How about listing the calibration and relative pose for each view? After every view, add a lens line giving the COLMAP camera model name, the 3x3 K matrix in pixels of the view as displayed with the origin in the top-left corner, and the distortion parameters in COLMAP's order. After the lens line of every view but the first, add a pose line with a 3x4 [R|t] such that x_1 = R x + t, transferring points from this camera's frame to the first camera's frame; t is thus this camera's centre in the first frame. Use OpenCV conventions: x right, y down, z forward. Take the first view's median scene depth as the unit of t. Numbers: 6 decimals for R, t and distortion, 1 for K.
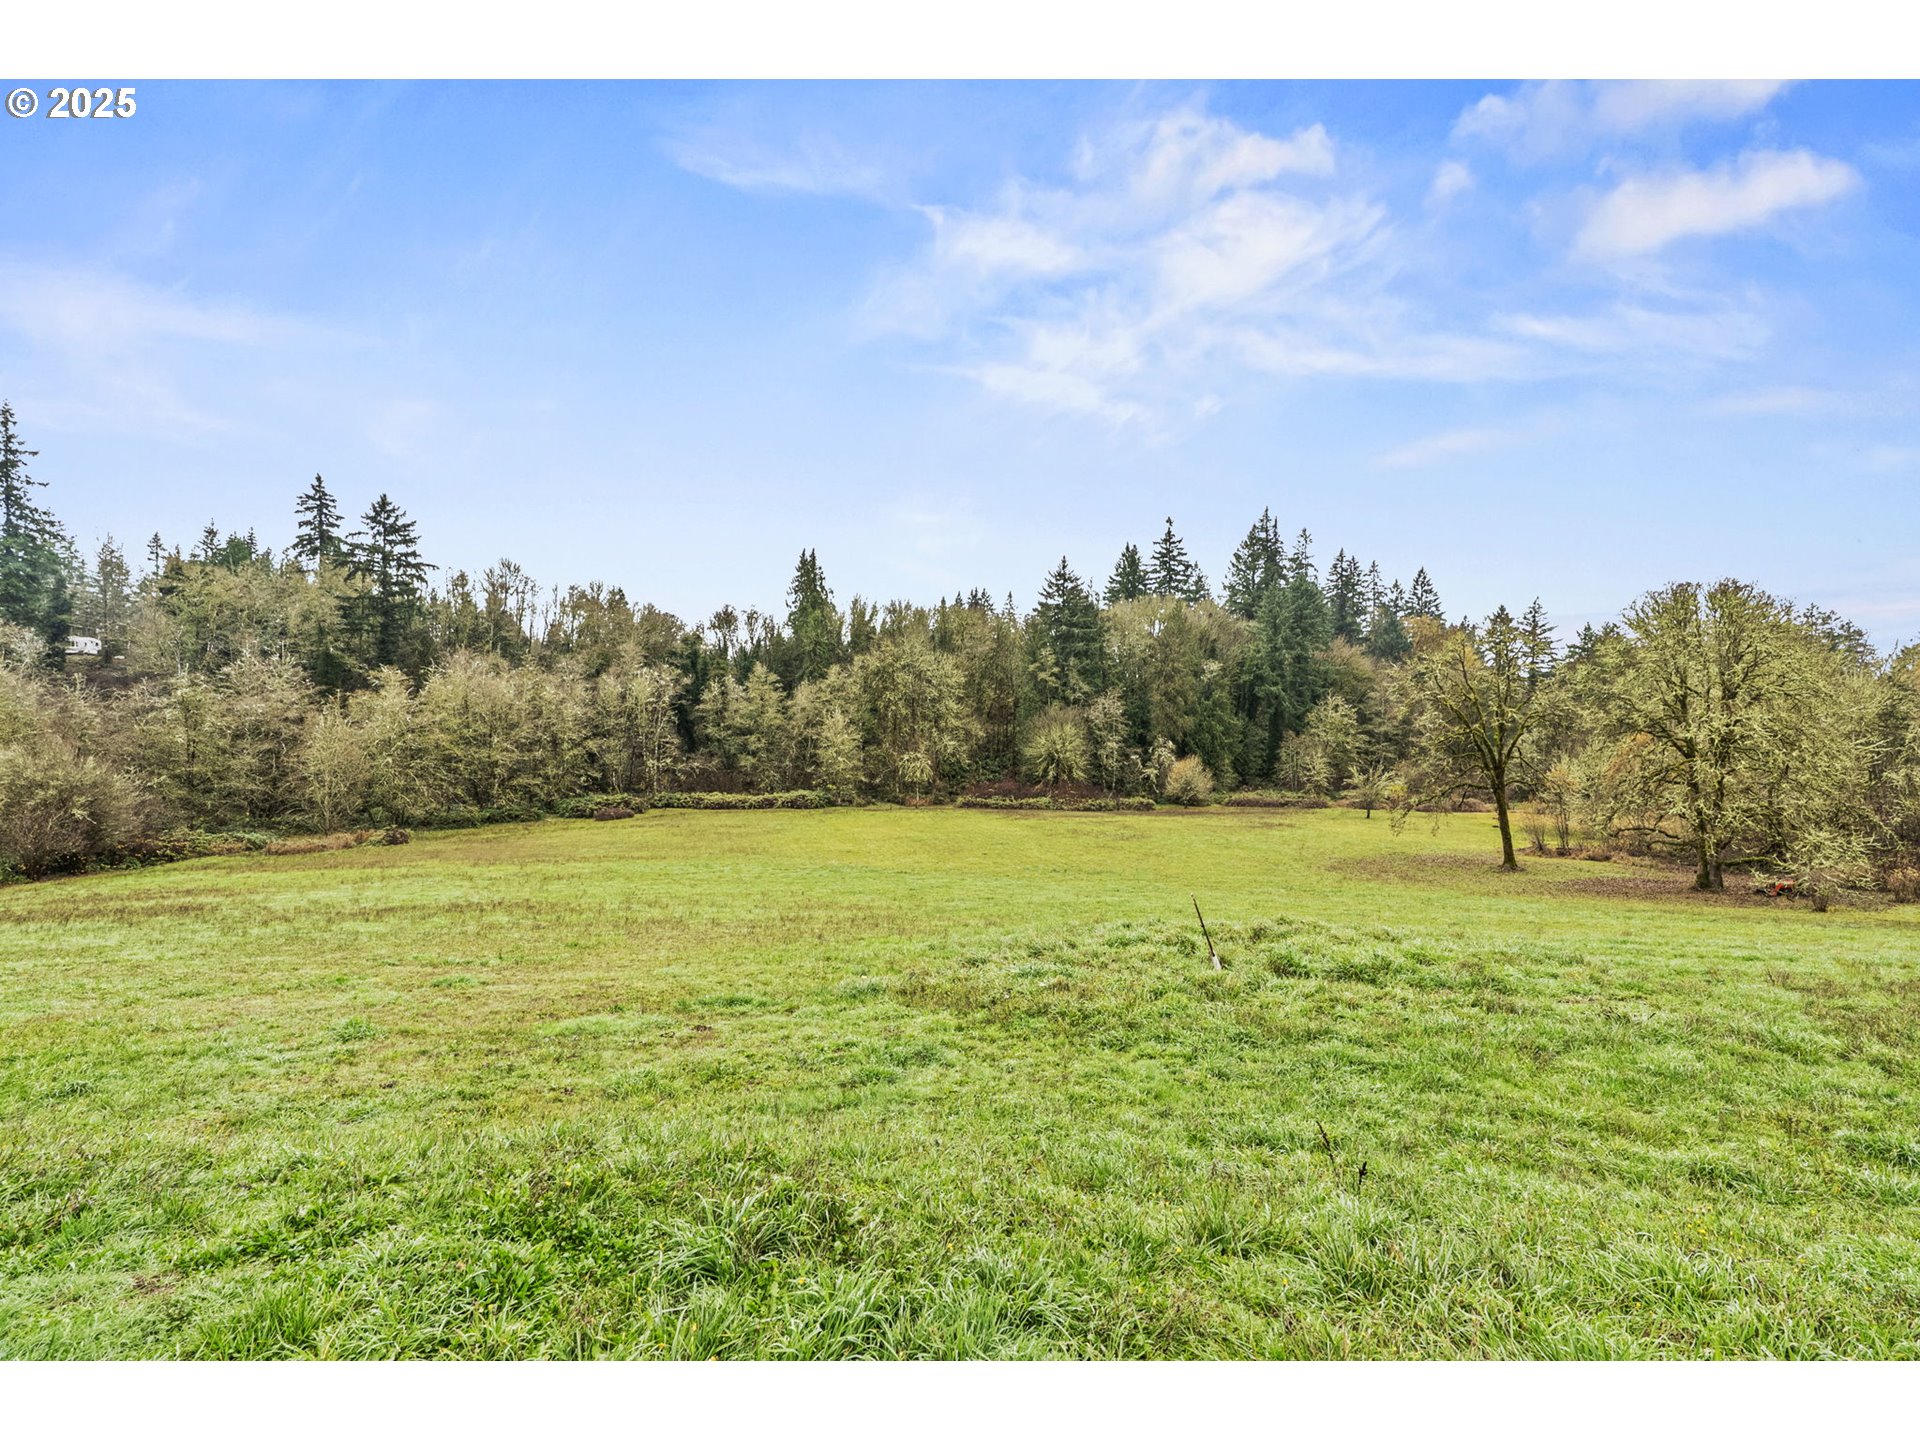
lens RADIAL K [[863.8, 0, 960.0], [0, 863.8, 720.0], [0, 0, 1]] dist [-0.001207, 0.000022]
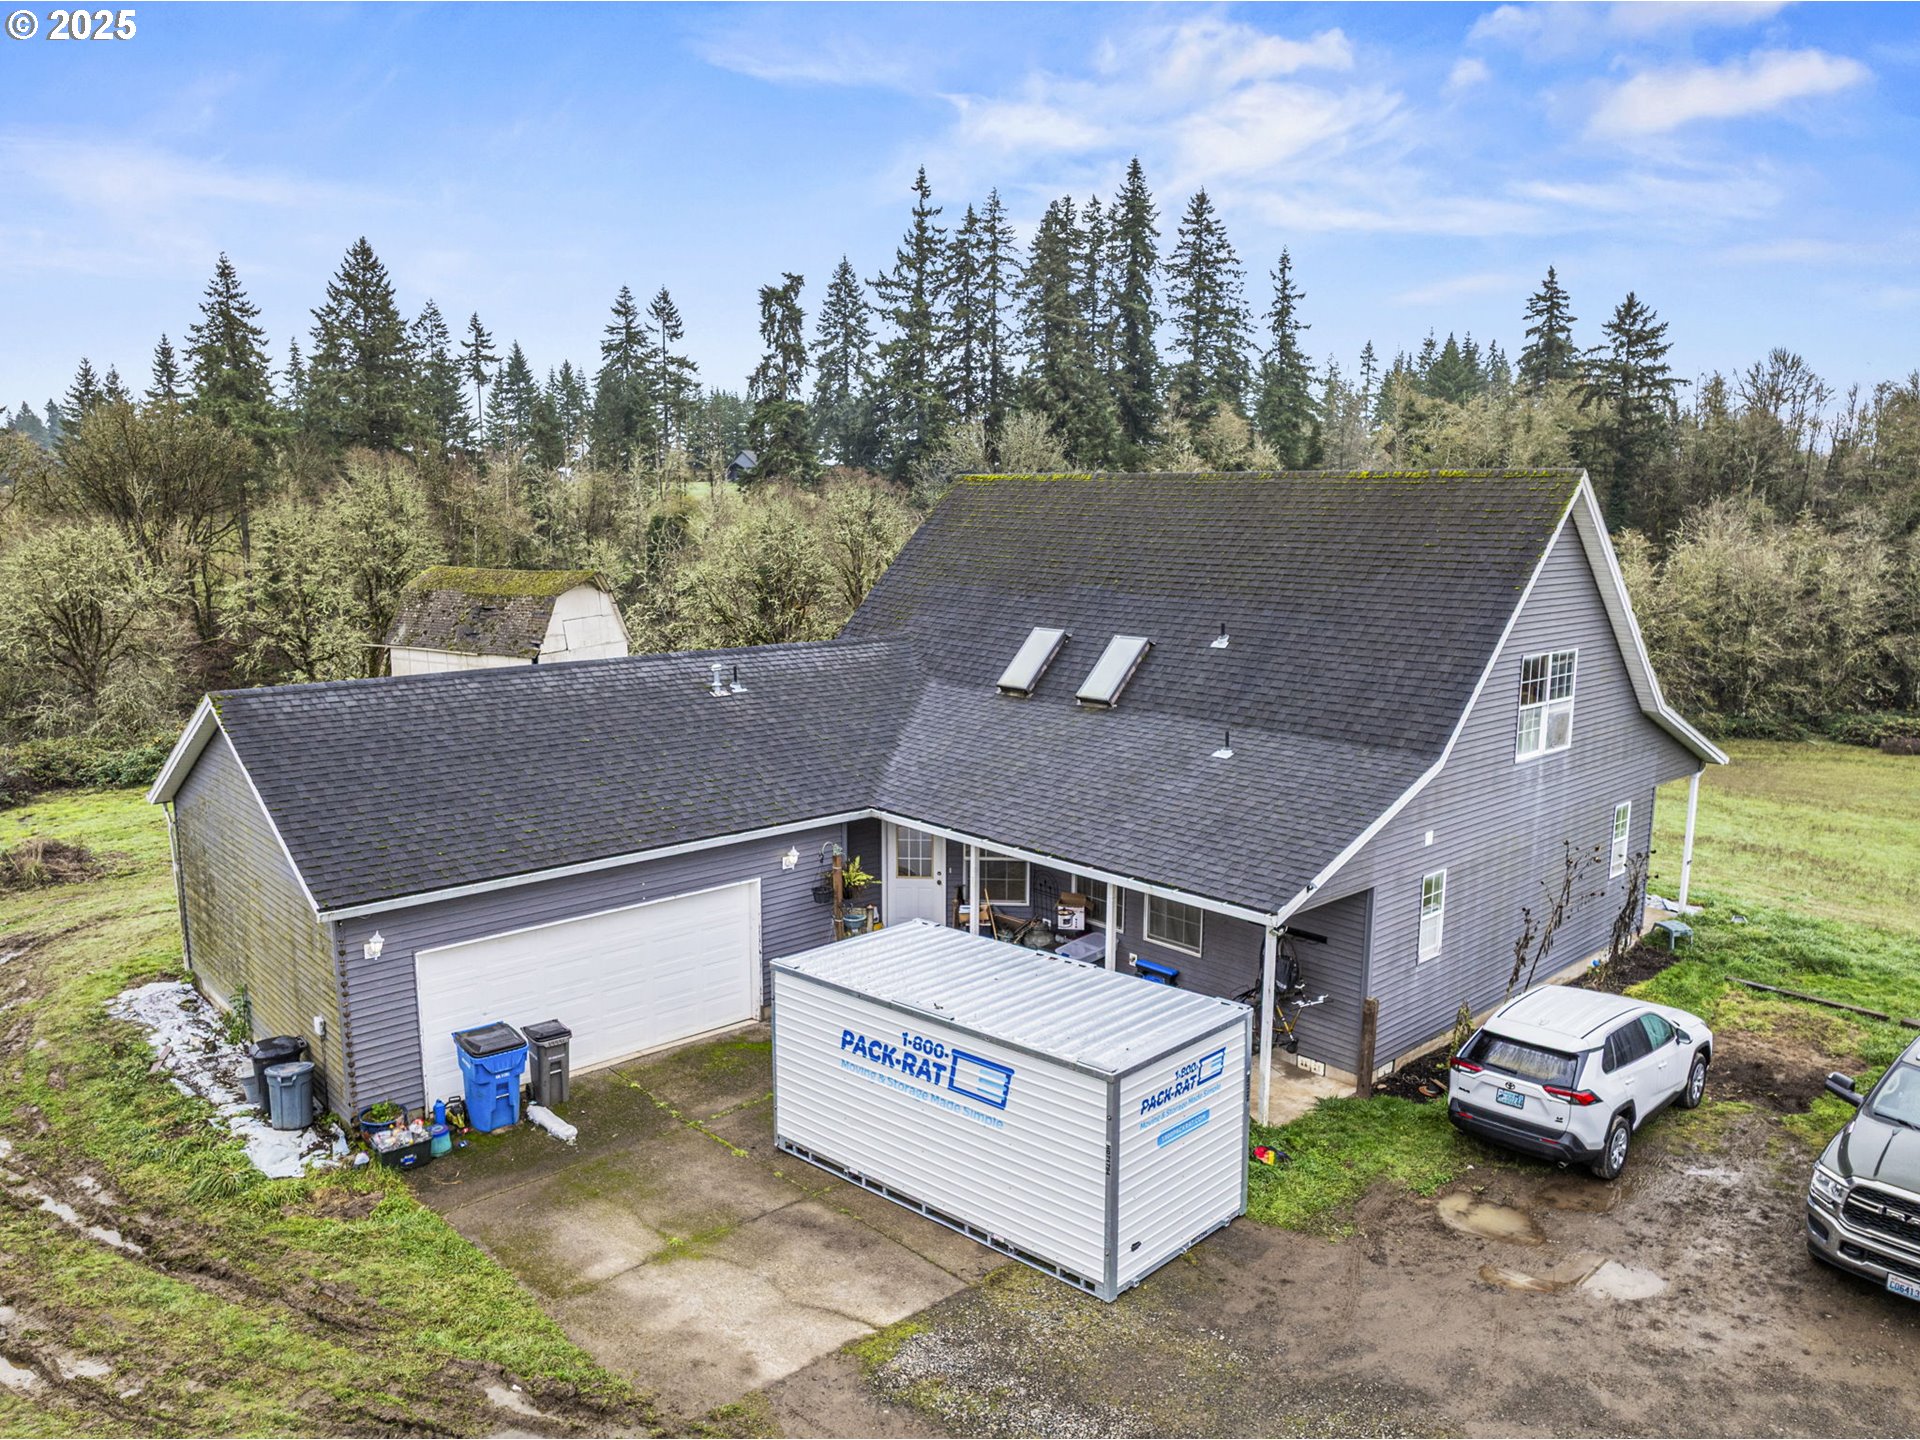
lens RADIAL K [[1380.4, 0, 960.0], [0, 1380.4, 720.0], [0, 0, 1]] dist [-0.036646, 0.008804]
pose [[0.540265, 0.128638, -0.831605, 0.079608], [-0.020435, 0.989961, 0.139857, -0.042836], [0.841247, -0.058566, 0.537469, -0.199330]]
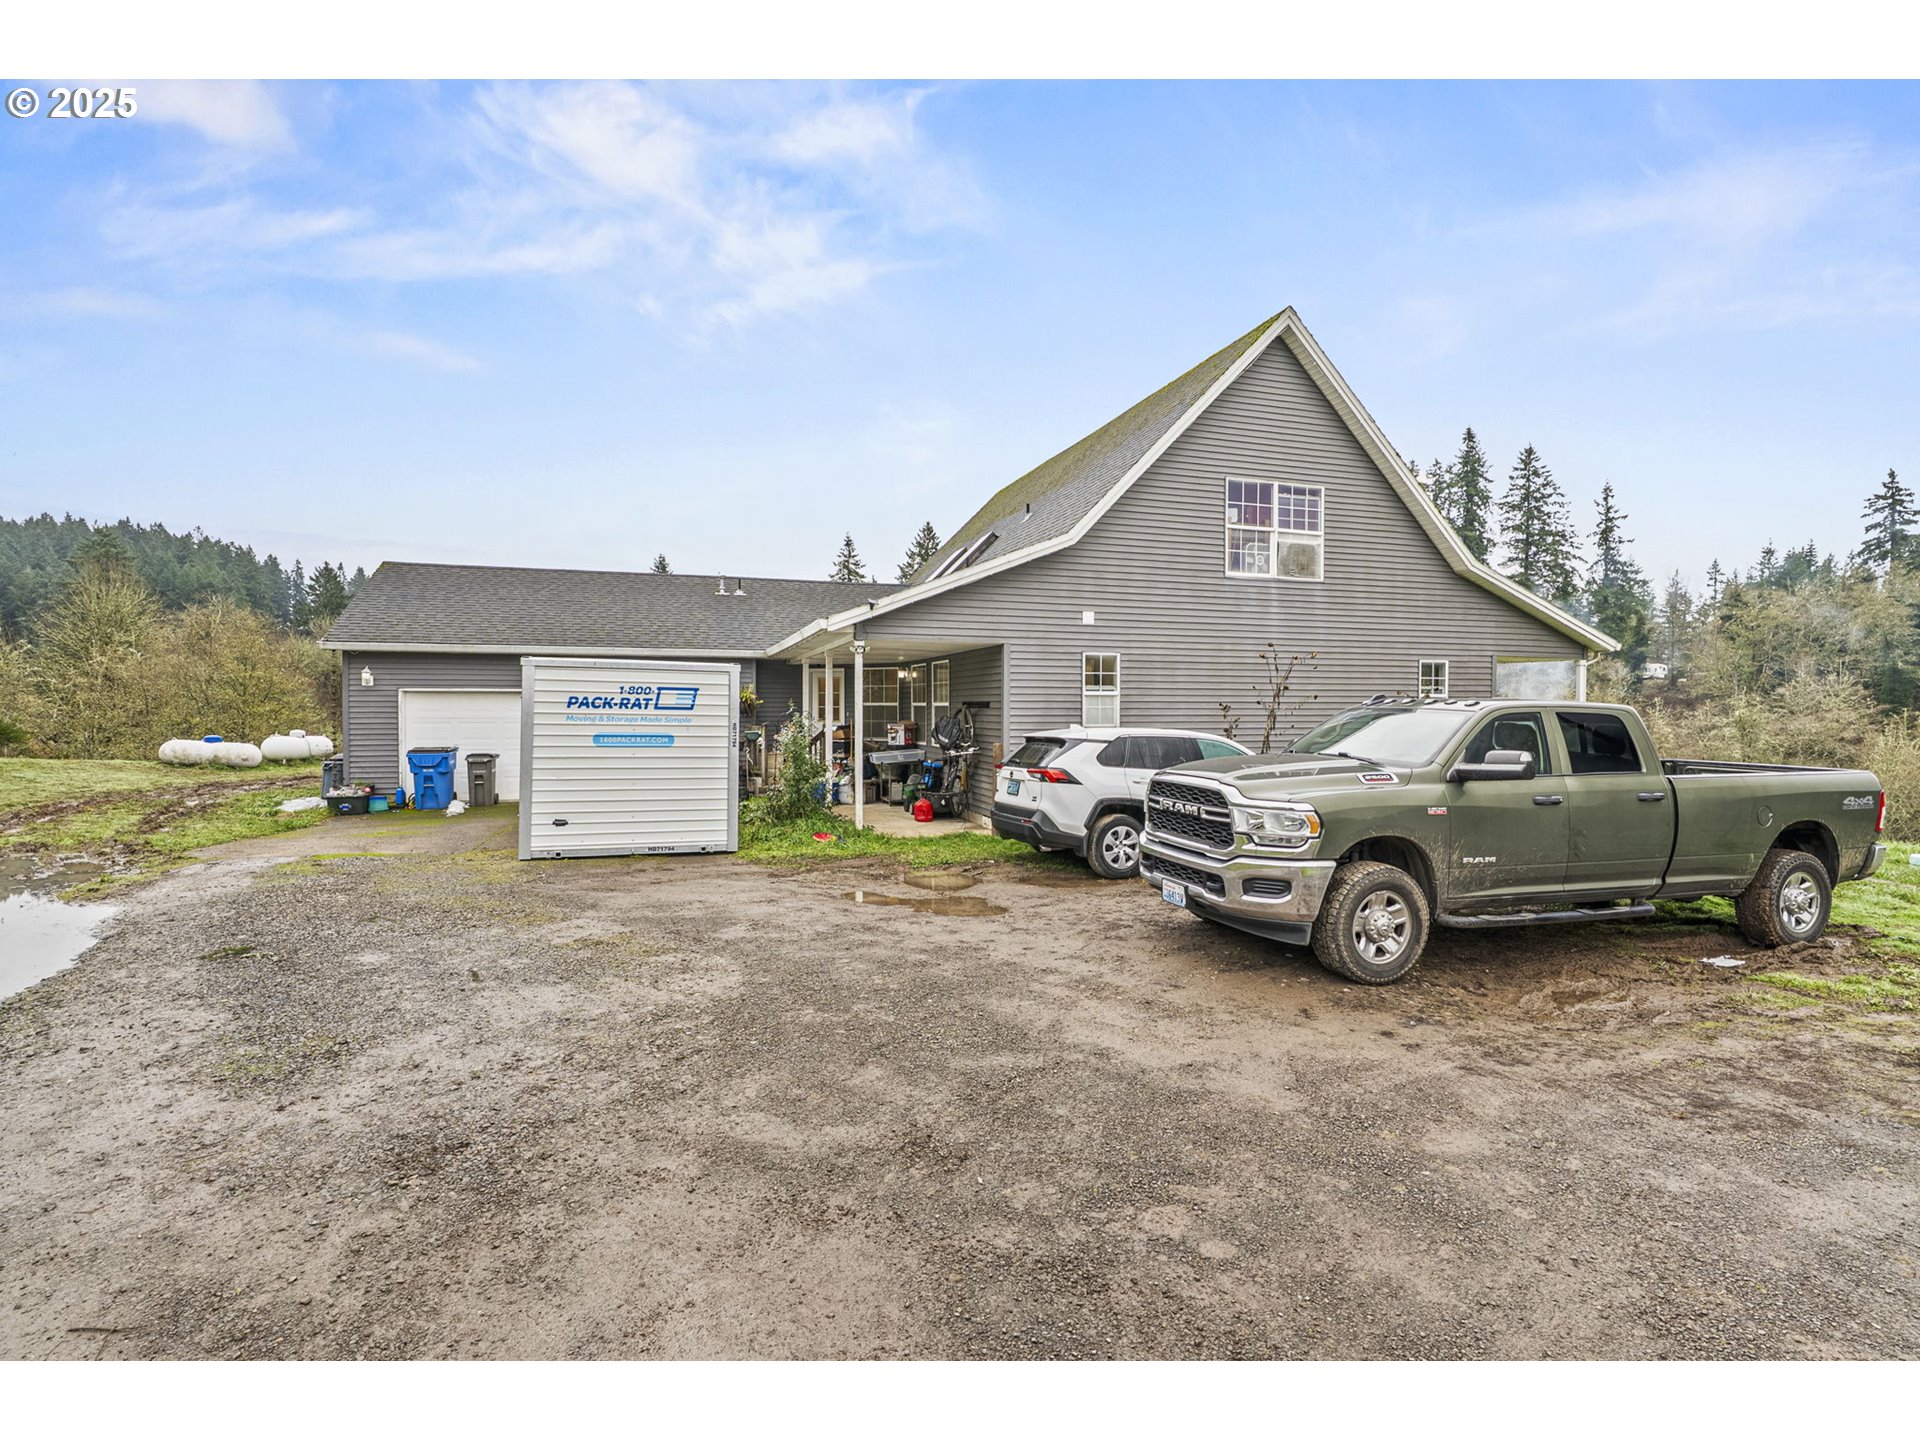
lens RADIAL K [[924.4, 0, 960.0], [0, 924.4, 720.0], [0, 0, 1]] dist [-0.014722, 0.009904]
pose [[0.138520, 0.005715, -0.990343, 0.092439], [-0.025888, 0.999663, 0.002148, 0.000621], [0.990021, 0.025341, 0.138621, -0.110613]]
